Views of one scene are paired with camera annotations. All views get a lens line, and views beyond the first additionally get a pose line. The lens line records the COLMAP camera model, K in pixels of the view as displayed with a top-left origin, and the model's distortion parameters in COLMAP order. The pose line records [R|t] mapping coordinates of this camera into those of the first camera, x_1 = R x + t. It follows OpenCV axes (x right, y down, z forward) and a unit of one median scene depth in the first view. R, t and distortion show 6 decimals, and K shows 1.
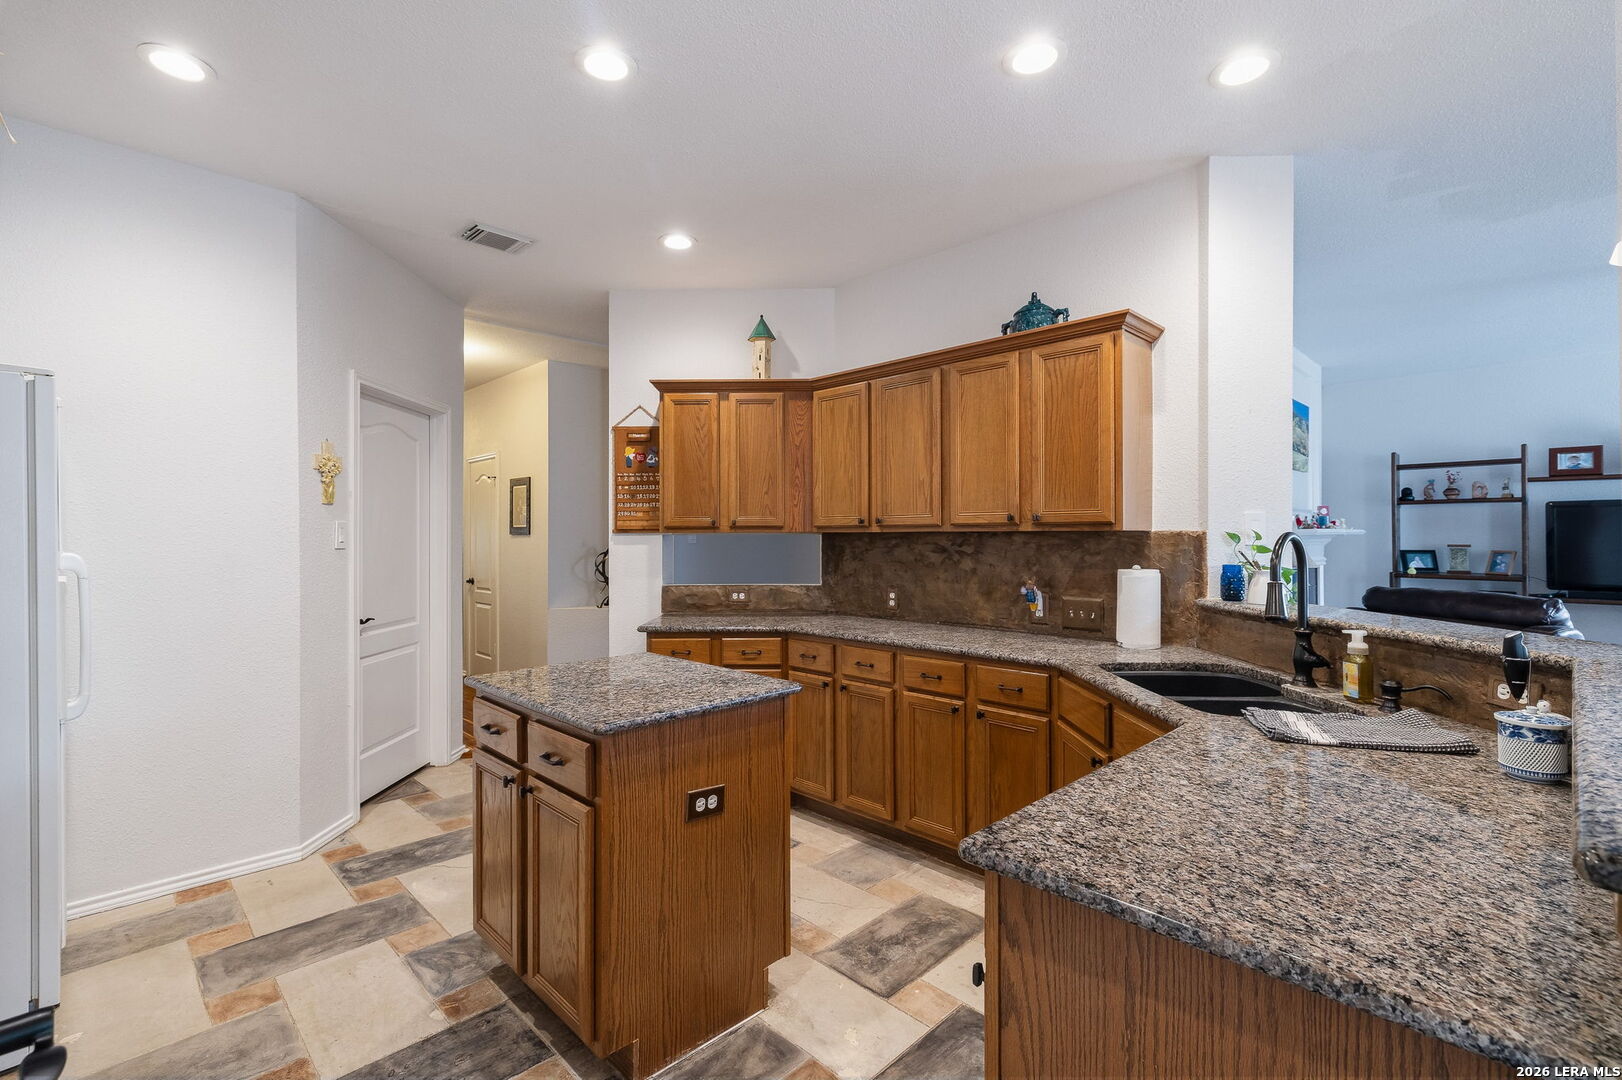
lens RADIAL K [[712.8, 0, 802.7], [0, 712.8, 534.2], [0, 0, 1]] dist [0.005987, 0.000490]
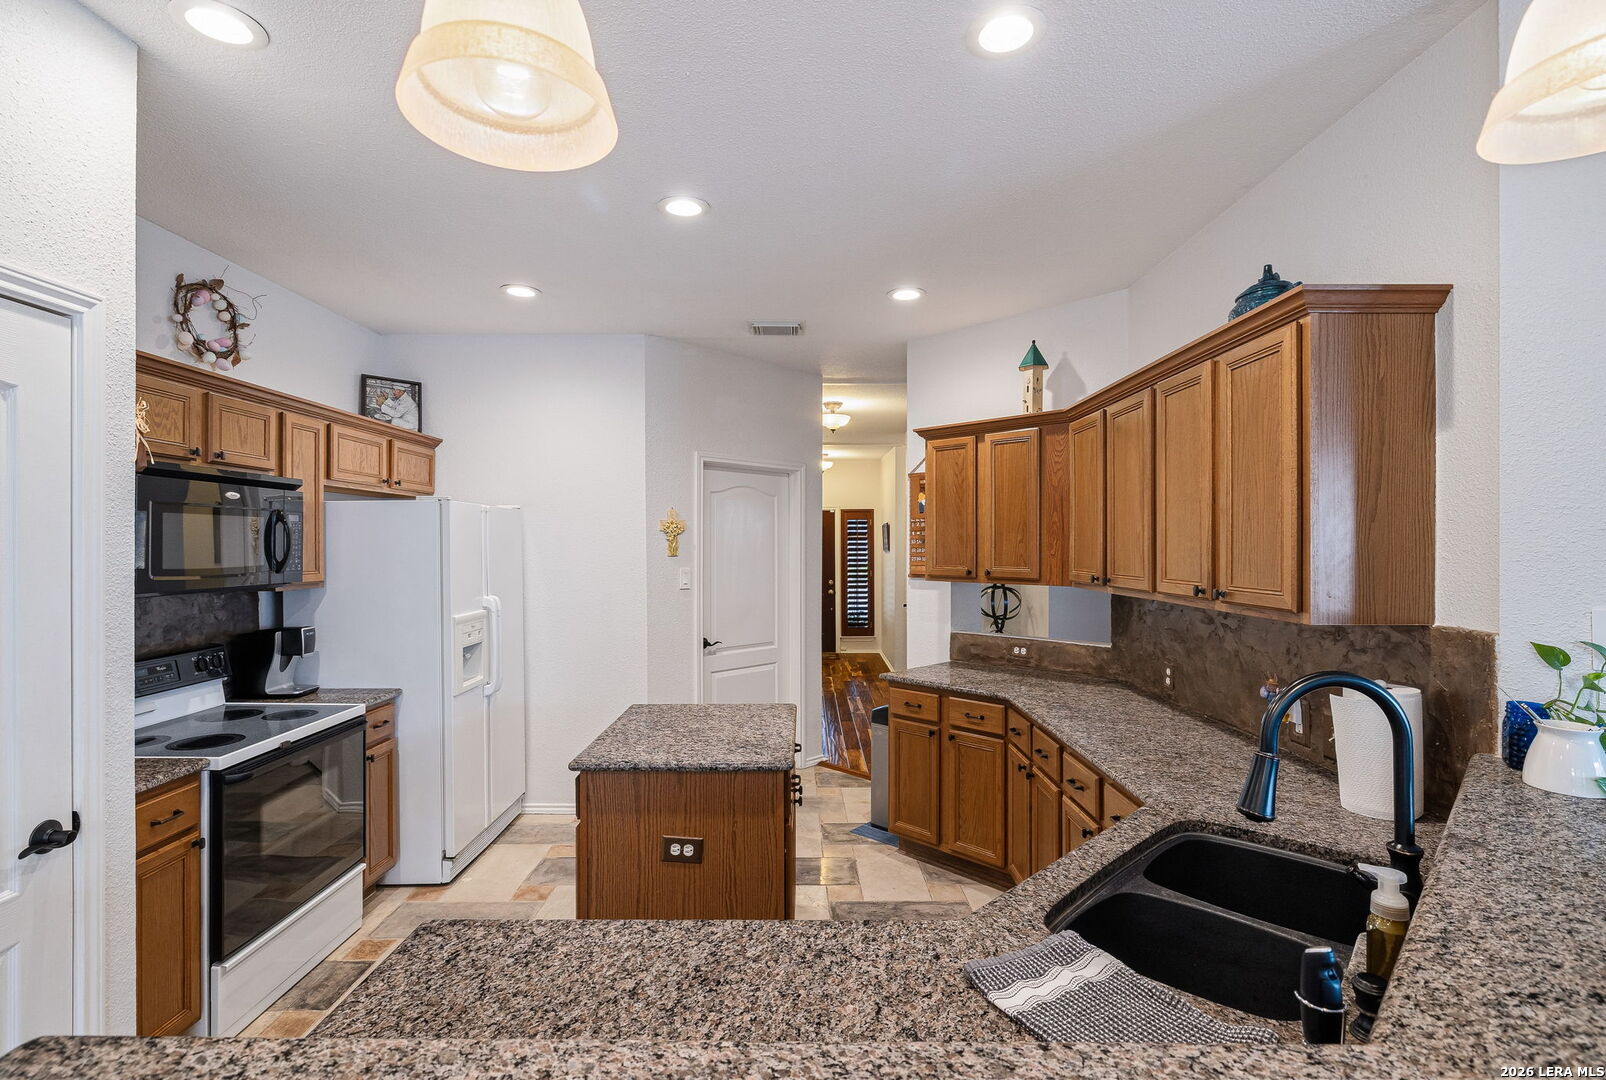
lens RADIAL K [[739.1, 0, 806.9], [0, 739.1, 547.2], [0, 0, 1]] dist [-0.004084, 0.000168]
pose [[0.726935, 0.003736, -0.686696, 0.452042], [-0.002201, 0.999993, 0.003110, -0.060442], [0.686703, -0.000749, 0.726938, 0.156292]]
